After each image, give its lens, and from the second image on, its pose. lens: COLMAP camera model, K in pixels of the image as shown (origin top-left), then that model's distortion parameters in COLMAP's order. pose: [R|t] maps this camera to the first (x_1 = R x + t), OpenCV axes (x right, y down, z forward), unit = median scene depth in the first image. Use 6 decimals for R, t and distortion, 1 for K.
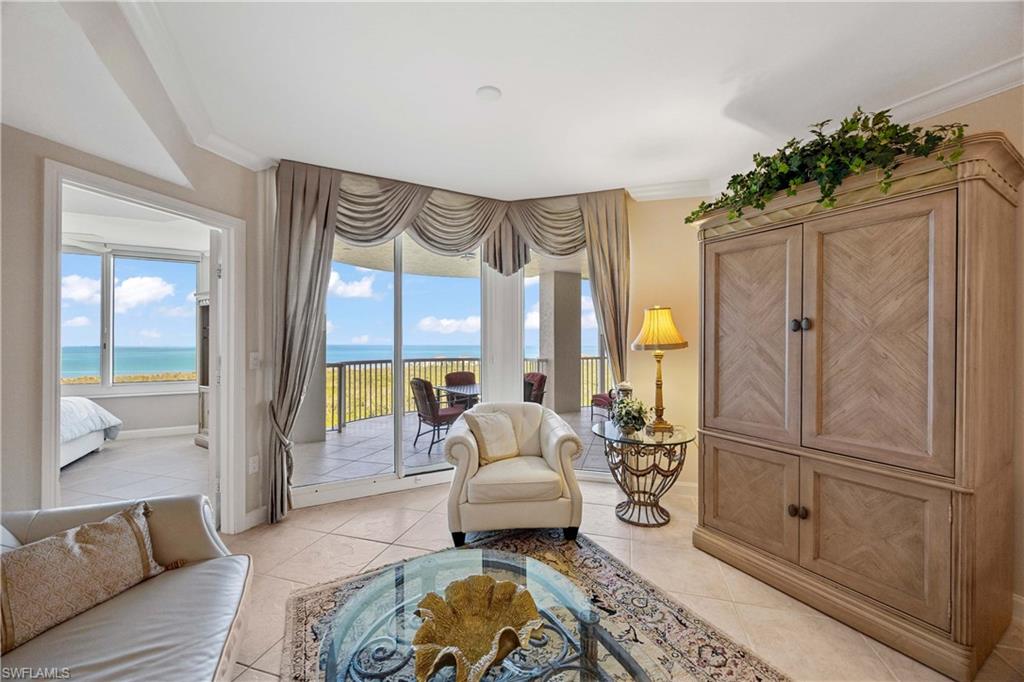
lens RADIAL K [[387.2, 0, 519.5], [0, 387.2, 341.0], [0, 0, 1]] dist [-0.003169, -0.000168]
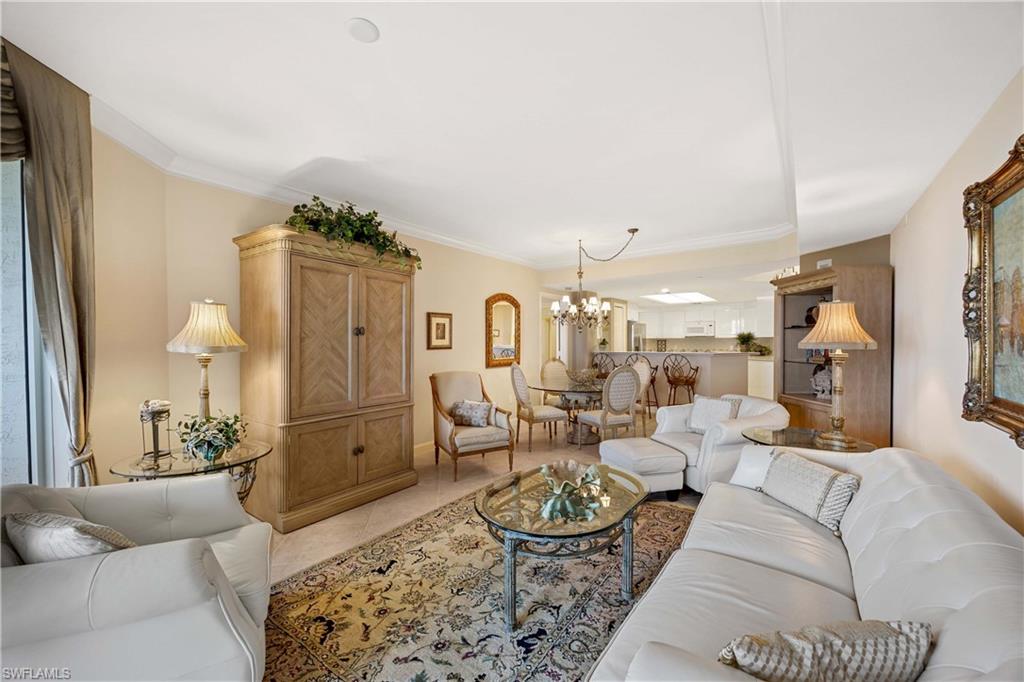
lens RADIAL K [[387.2, 0, 519.6], [0, 387.2, 343.3], [0, 0, 1]] dist [-0.003169, -0.000168]
pose [[-0.429319, -0.010962, 0.903086, -0.912672], [-0.004639, 0.999940, 0.009933, -0.010478], [-0.903141, 0.000075, -0.429344, 1.015679]]
